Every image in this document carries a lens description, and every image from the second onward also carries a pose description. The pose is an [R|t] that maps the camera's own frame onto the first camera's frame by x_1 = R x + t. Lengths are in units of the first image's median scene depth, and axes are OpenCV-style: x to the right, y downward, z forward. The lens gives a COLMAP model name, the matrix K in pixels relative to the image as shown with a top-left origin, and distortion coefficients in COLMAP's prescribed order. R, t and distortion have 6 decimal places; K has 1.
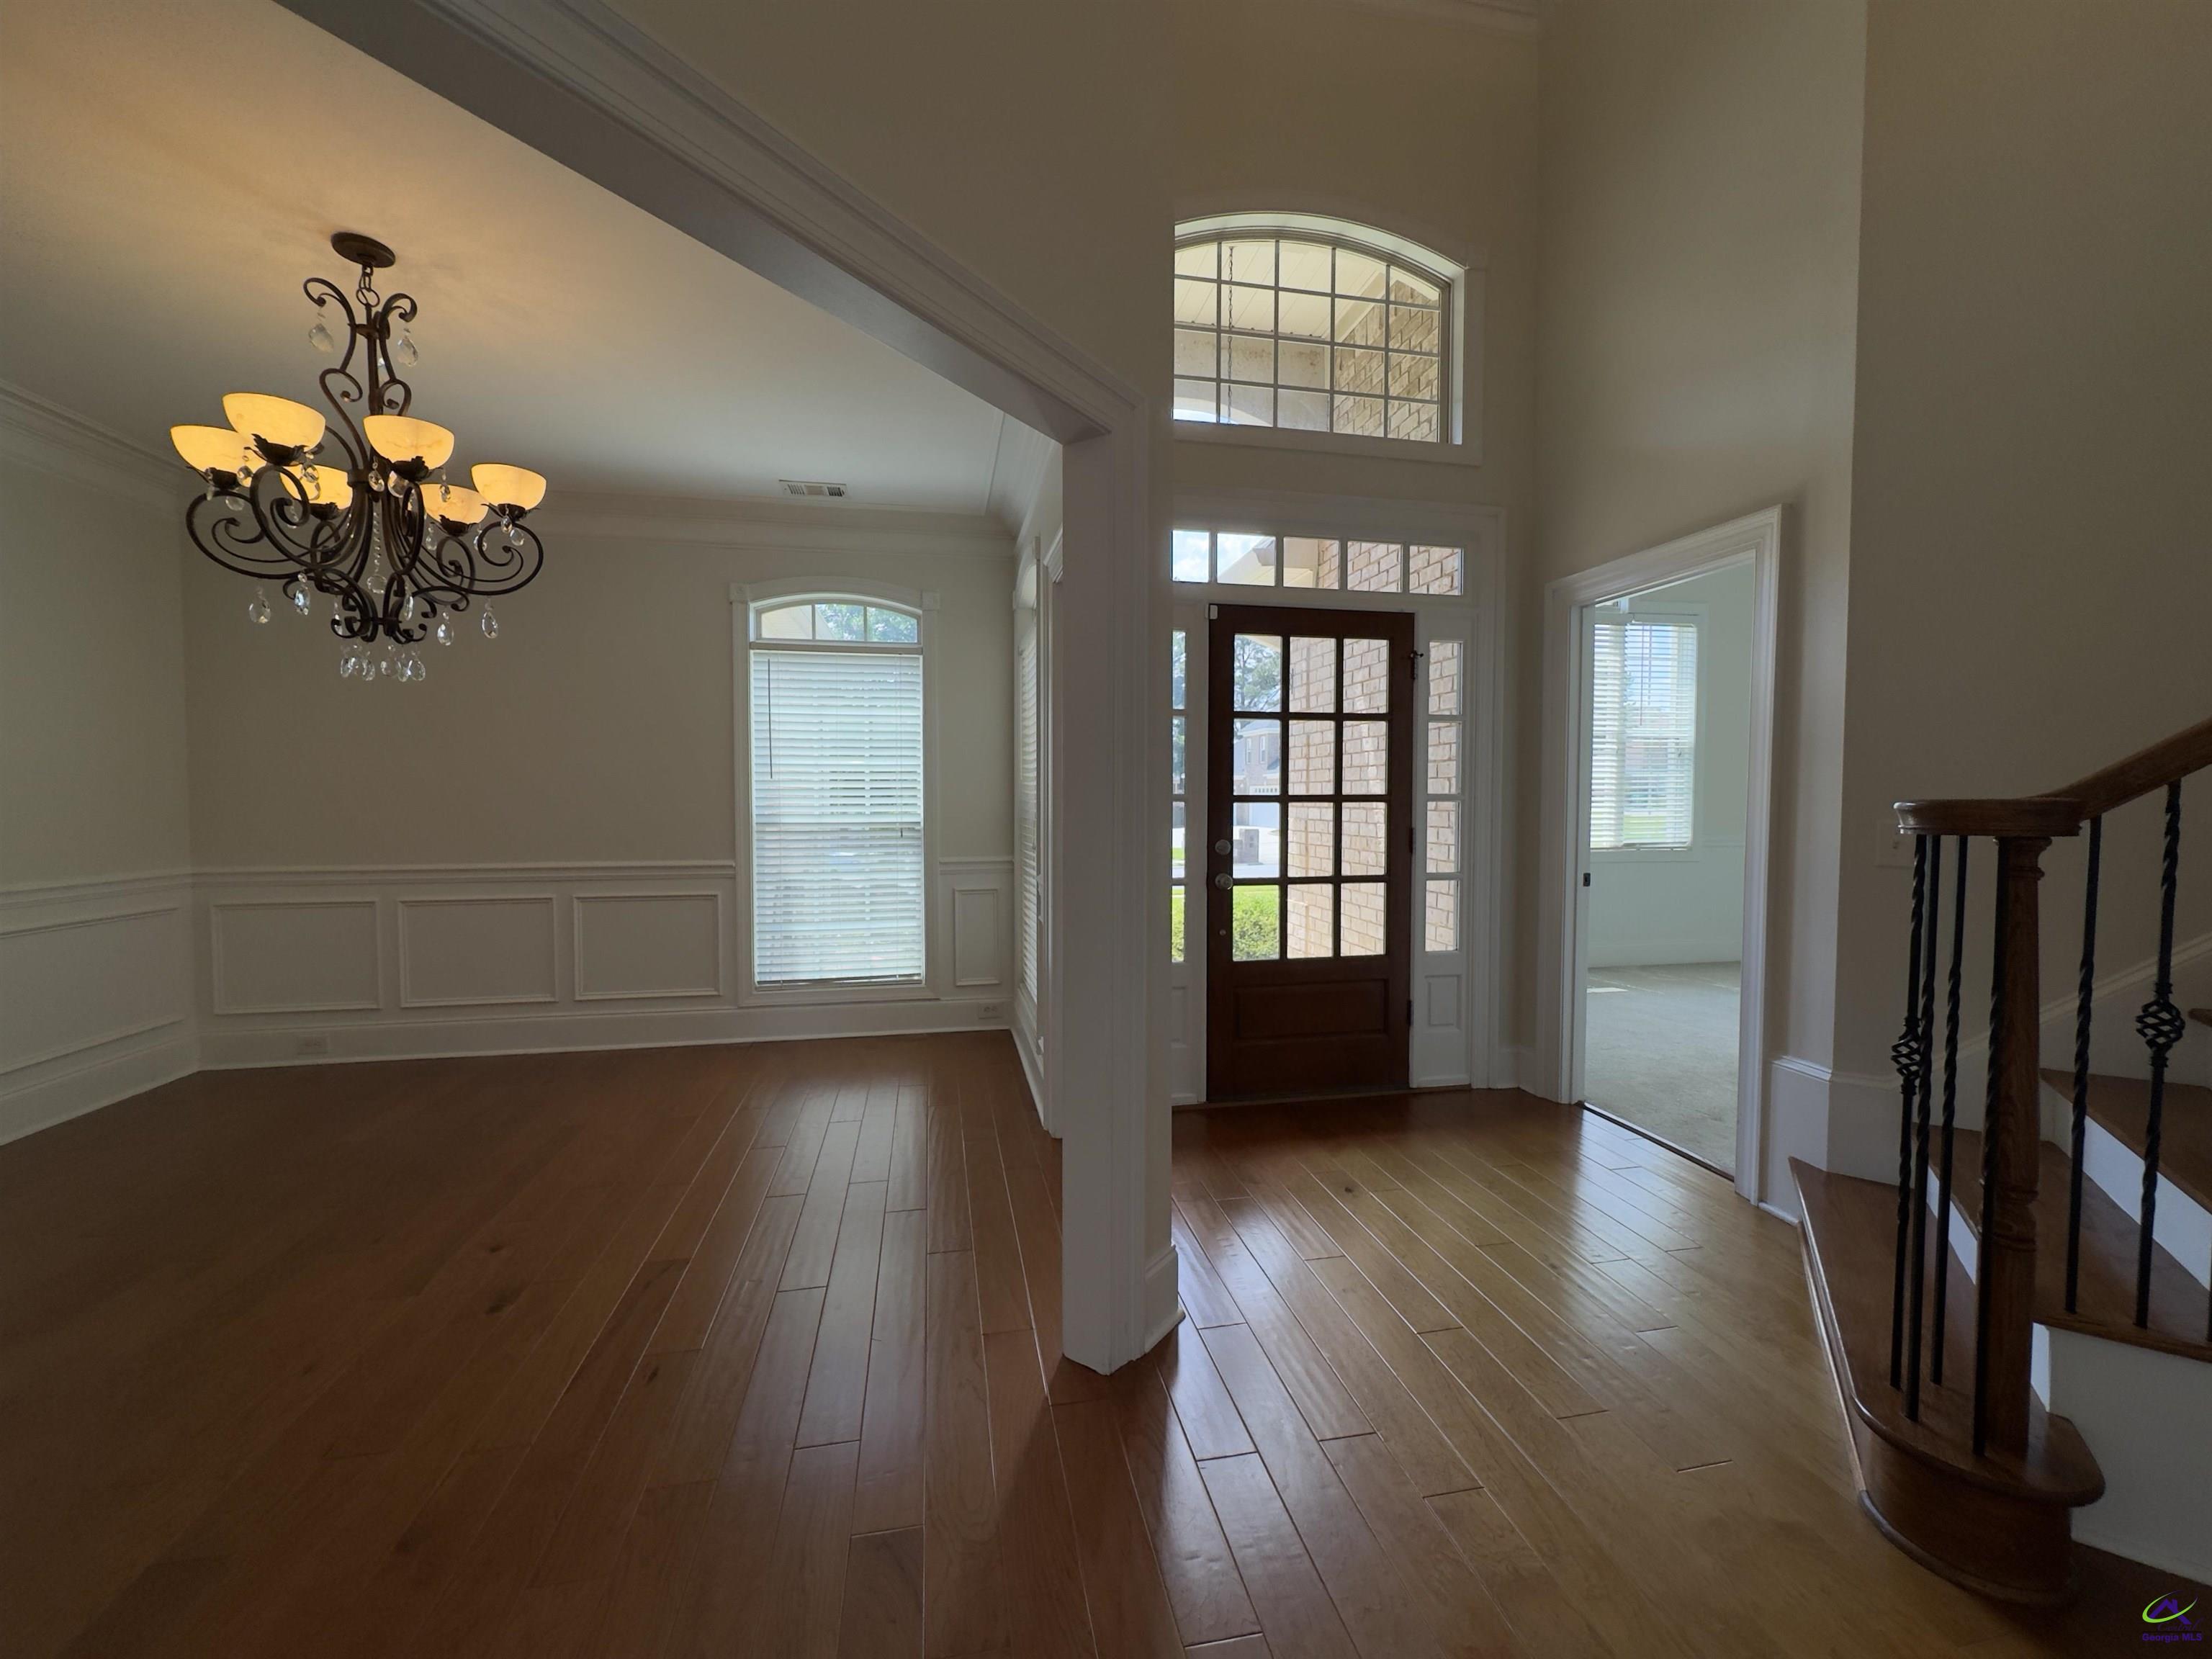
lens RADIAL K [[879.6, 0, 1109.0], [0, 879.6, 828.1], [0, 0, 1]] dist [-0.002528, 0.000575]
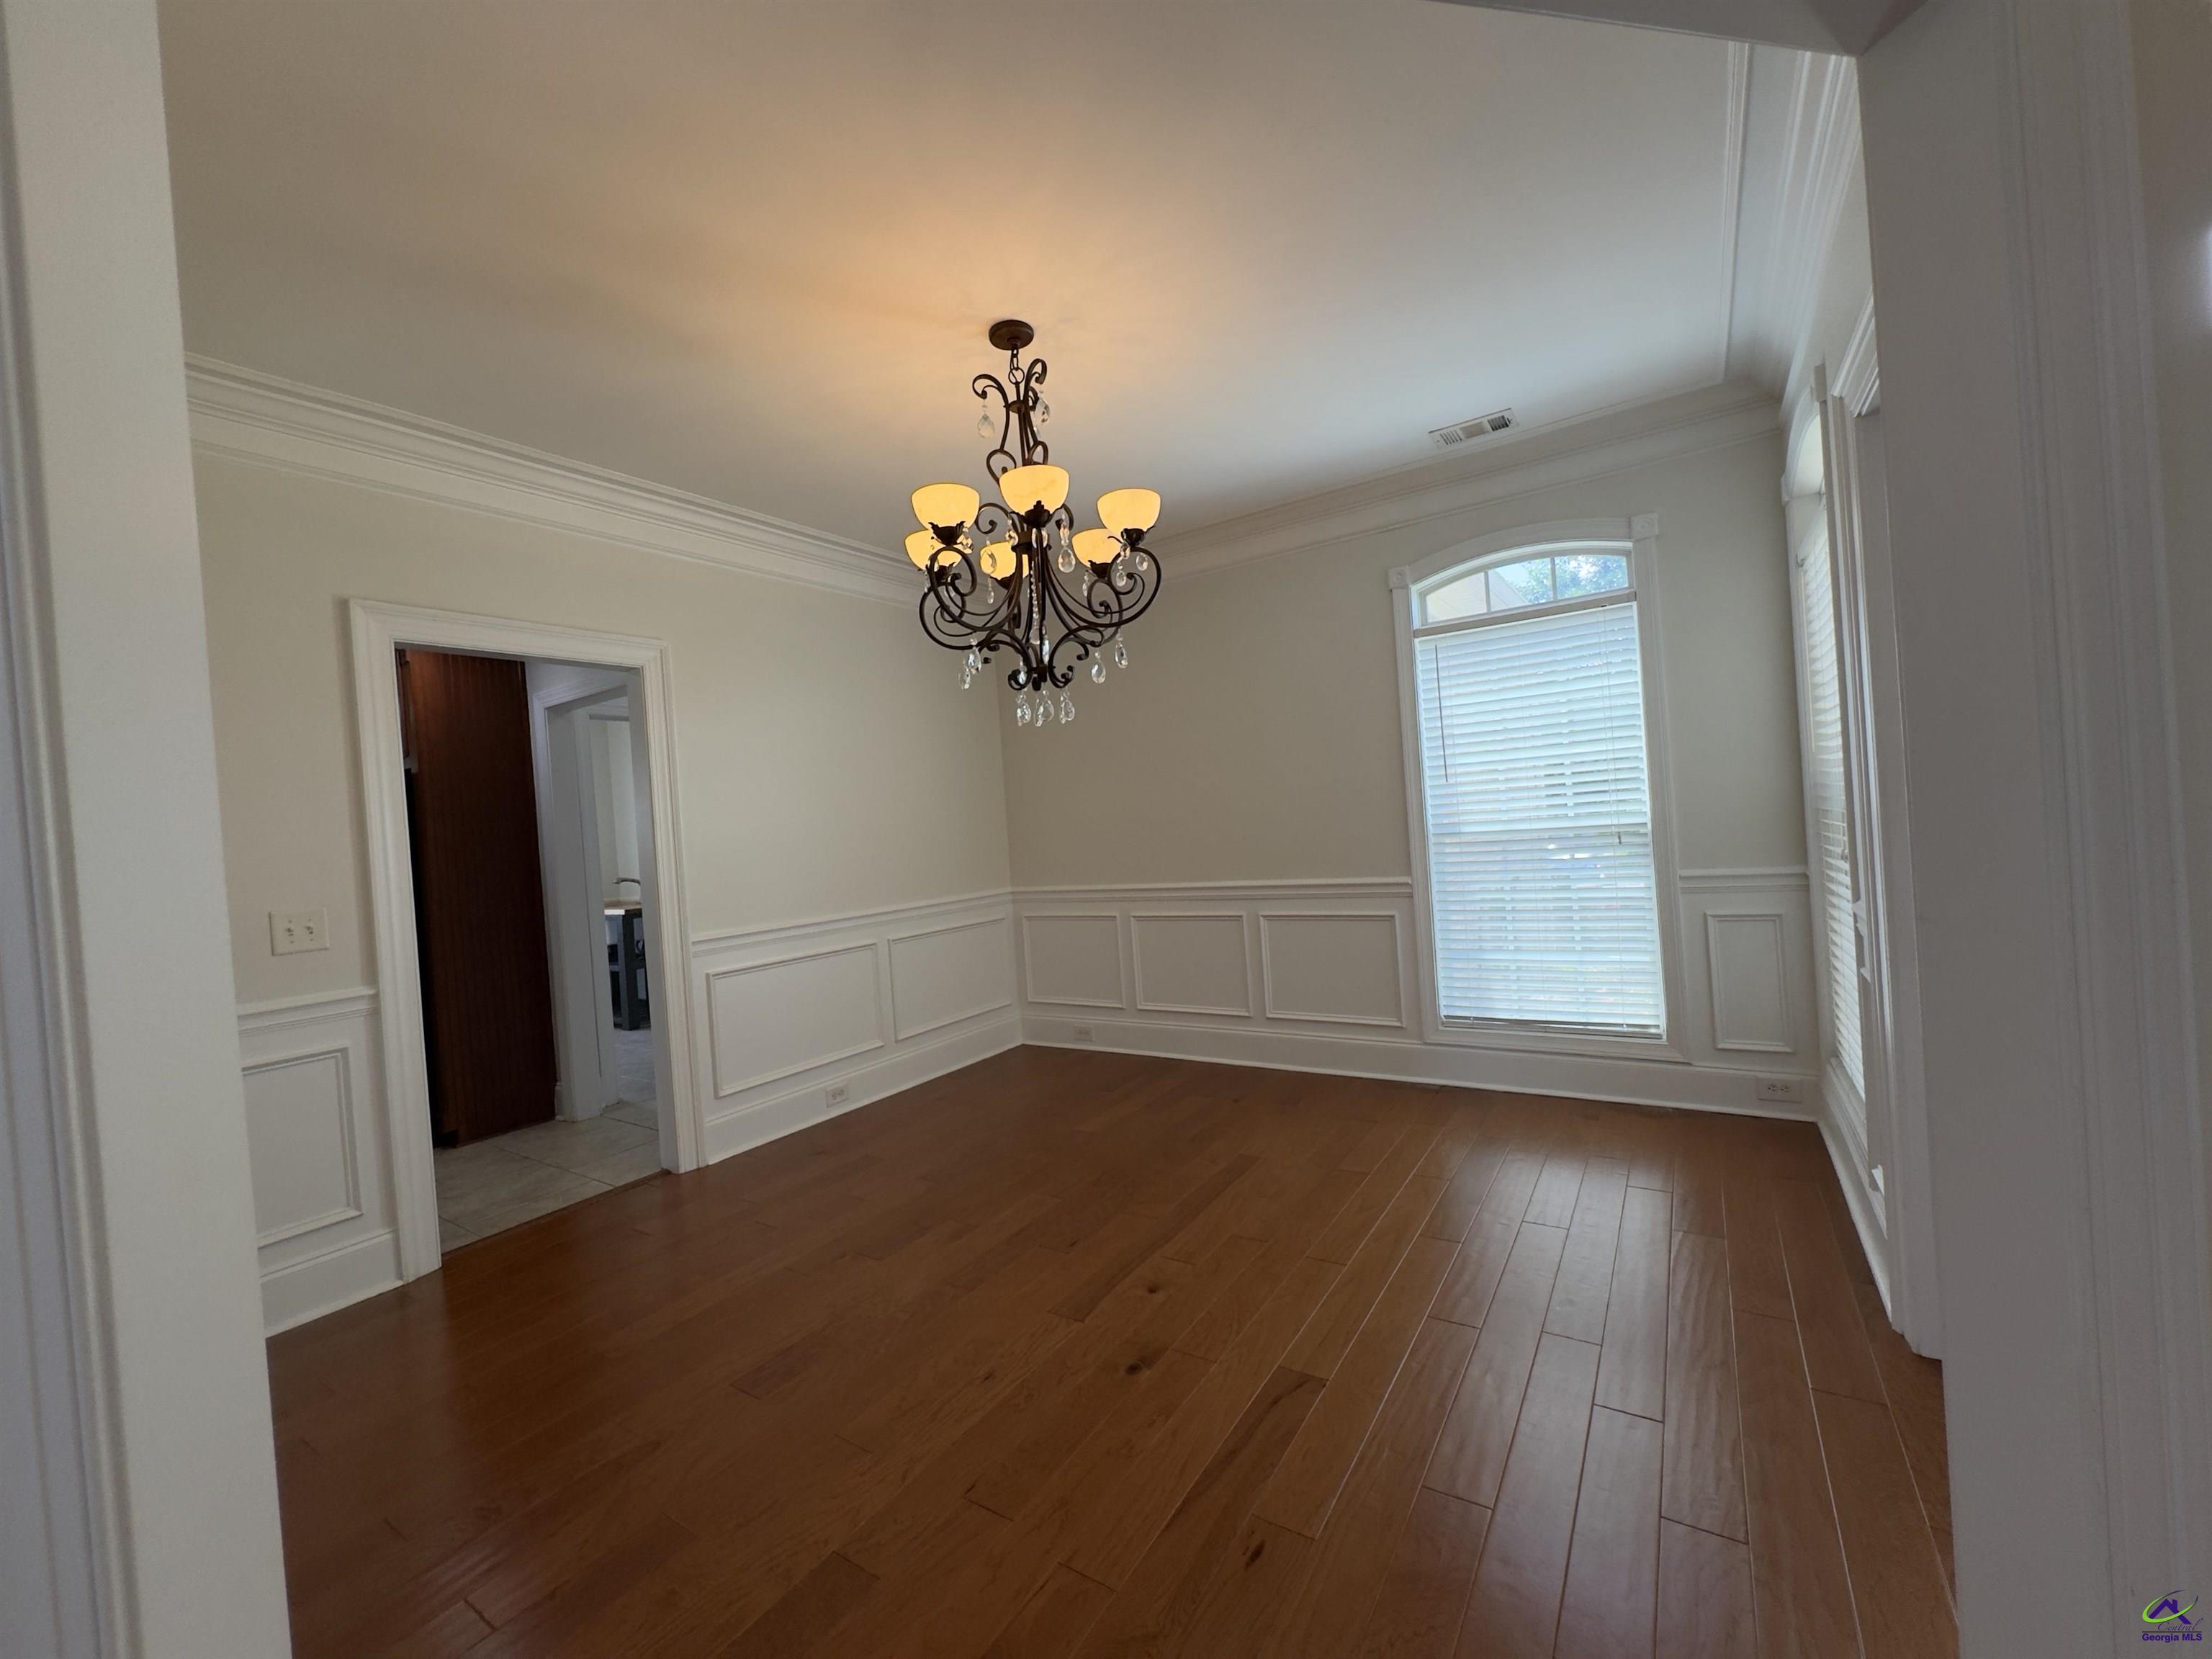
lens RADIAL K [[879.6, 0, 1109.0], [0, 879.6, 828.1], [0, 0, 1]] dist [-0.002528, 0.000575]
pose [[0.706384, -0.047245, -0.706250, -0.010734], [0.045748, 0.998731, -0.021054, -0.008817], [0.706348, -0.017437, 0.707649, 0.165411]]
